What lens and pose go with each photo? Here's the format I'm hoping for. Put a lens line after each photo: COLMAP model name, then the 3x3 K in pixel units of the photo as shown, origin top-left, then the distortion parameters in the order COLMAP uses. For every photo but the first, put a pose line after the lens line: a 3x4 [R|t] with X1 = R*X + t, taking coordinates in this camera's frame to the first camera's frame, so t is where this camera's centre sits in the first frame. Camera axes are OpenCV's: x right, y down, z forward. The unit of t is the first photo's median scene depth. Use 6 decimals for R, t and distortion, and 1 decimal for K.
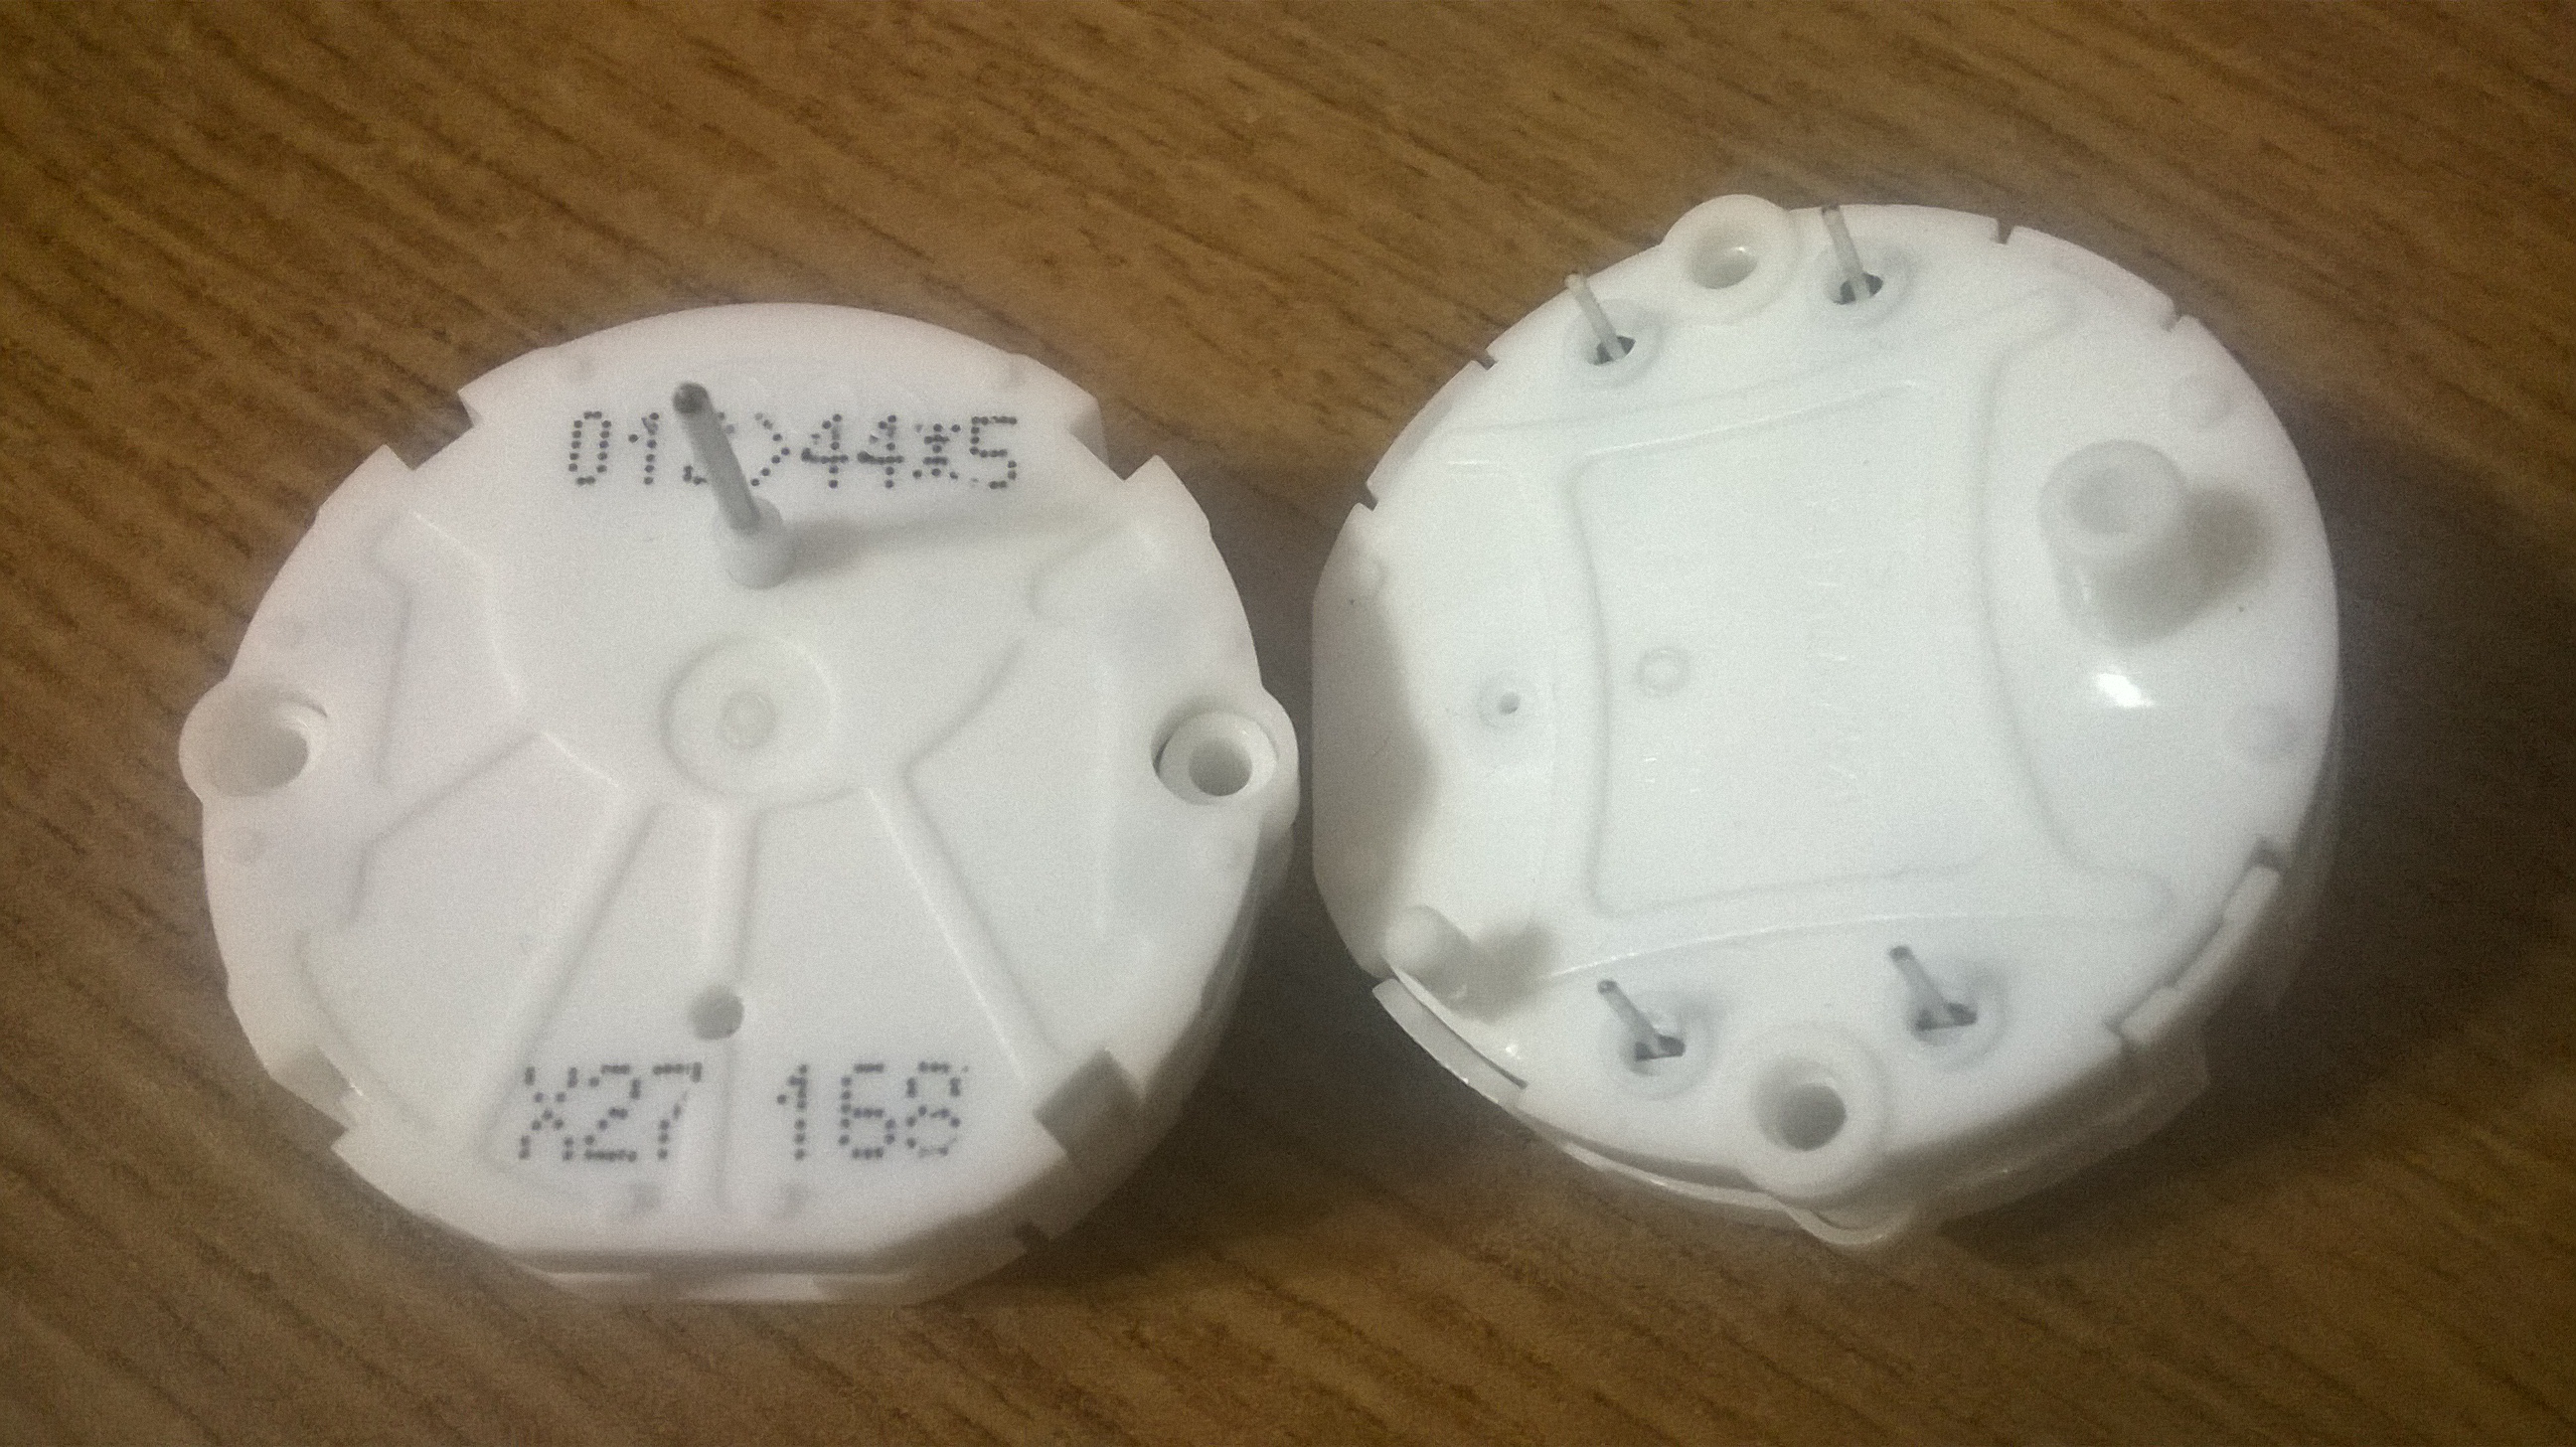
lens RADIAL K [[2238.9, 0, 1195.5], [0, 2238.9, 713.0], [0, 0, 1]] dist [0.010430, -0.060530]
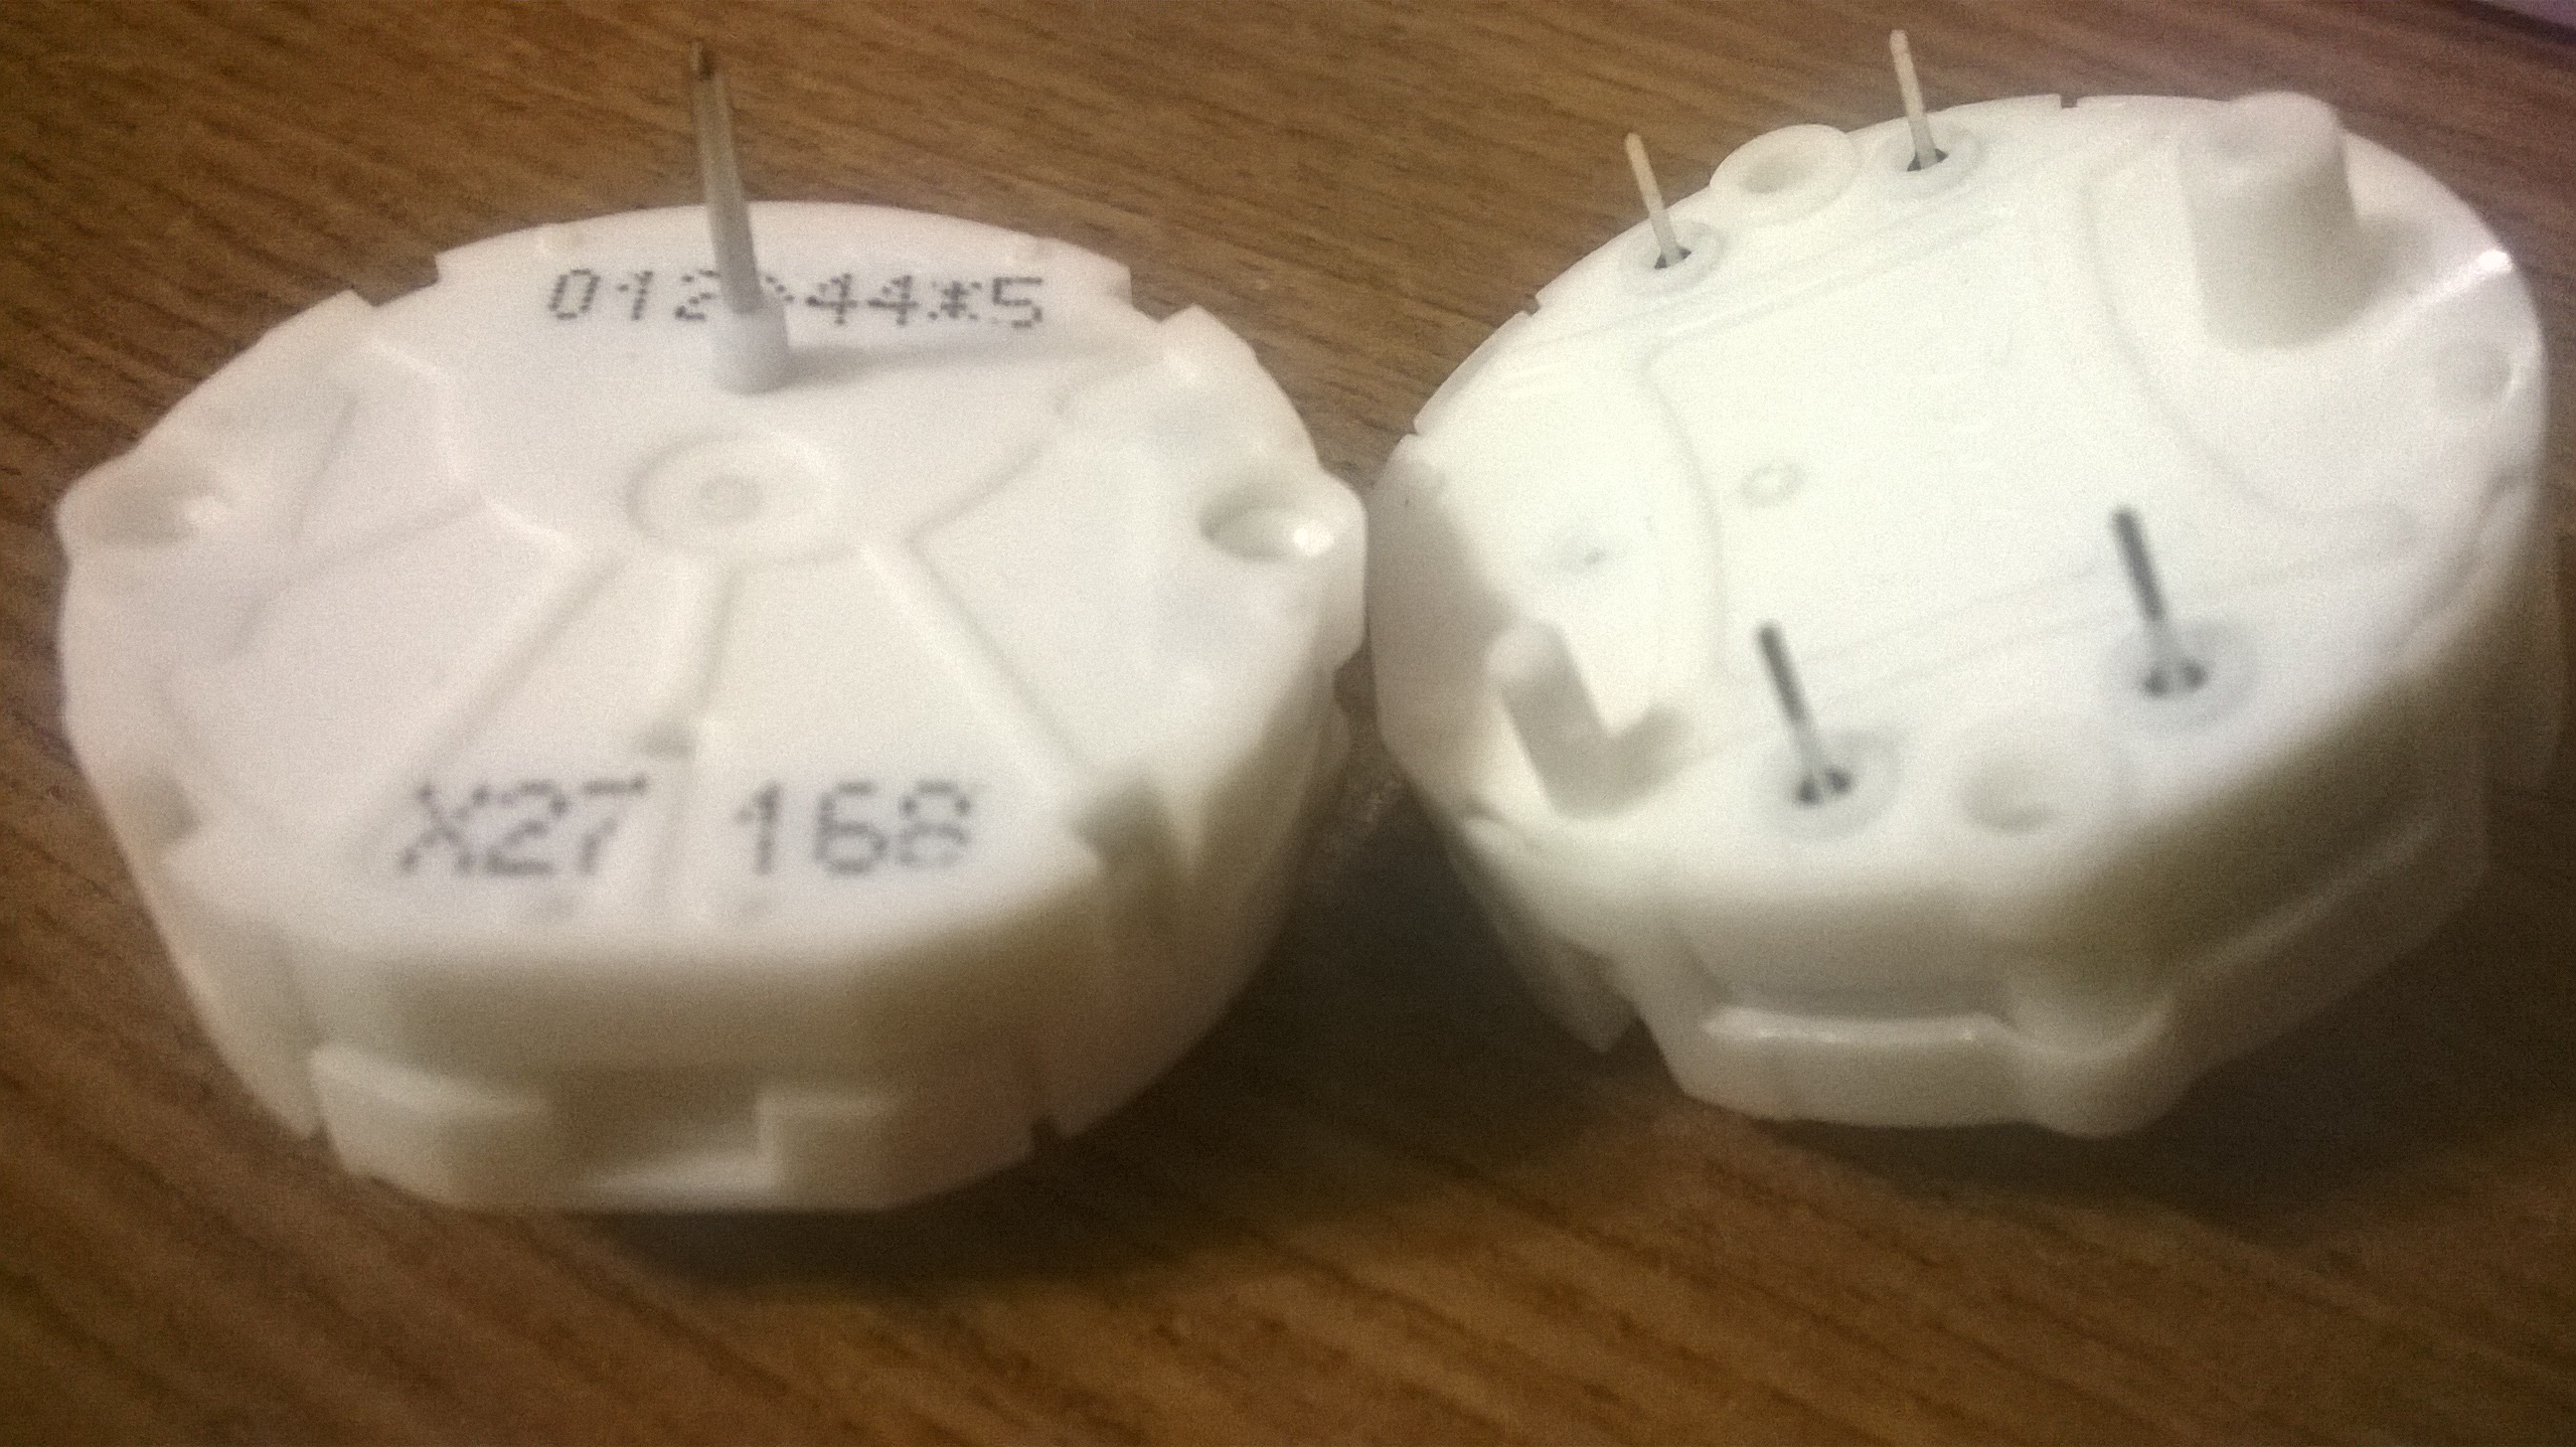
lens RADIAL K [[2238.9, 0, 1195.5], [0, 2238.9, 713.0], [0, 0, 1]] dist [0.010430, -0.060530]
pose [[0.999551, 0.009091, 0.028548, -0.041754], [0.002890, 0.919152, -0.393892, 0.399012], [-0.029821, 0.393798, 0.918713, 0.221093]]
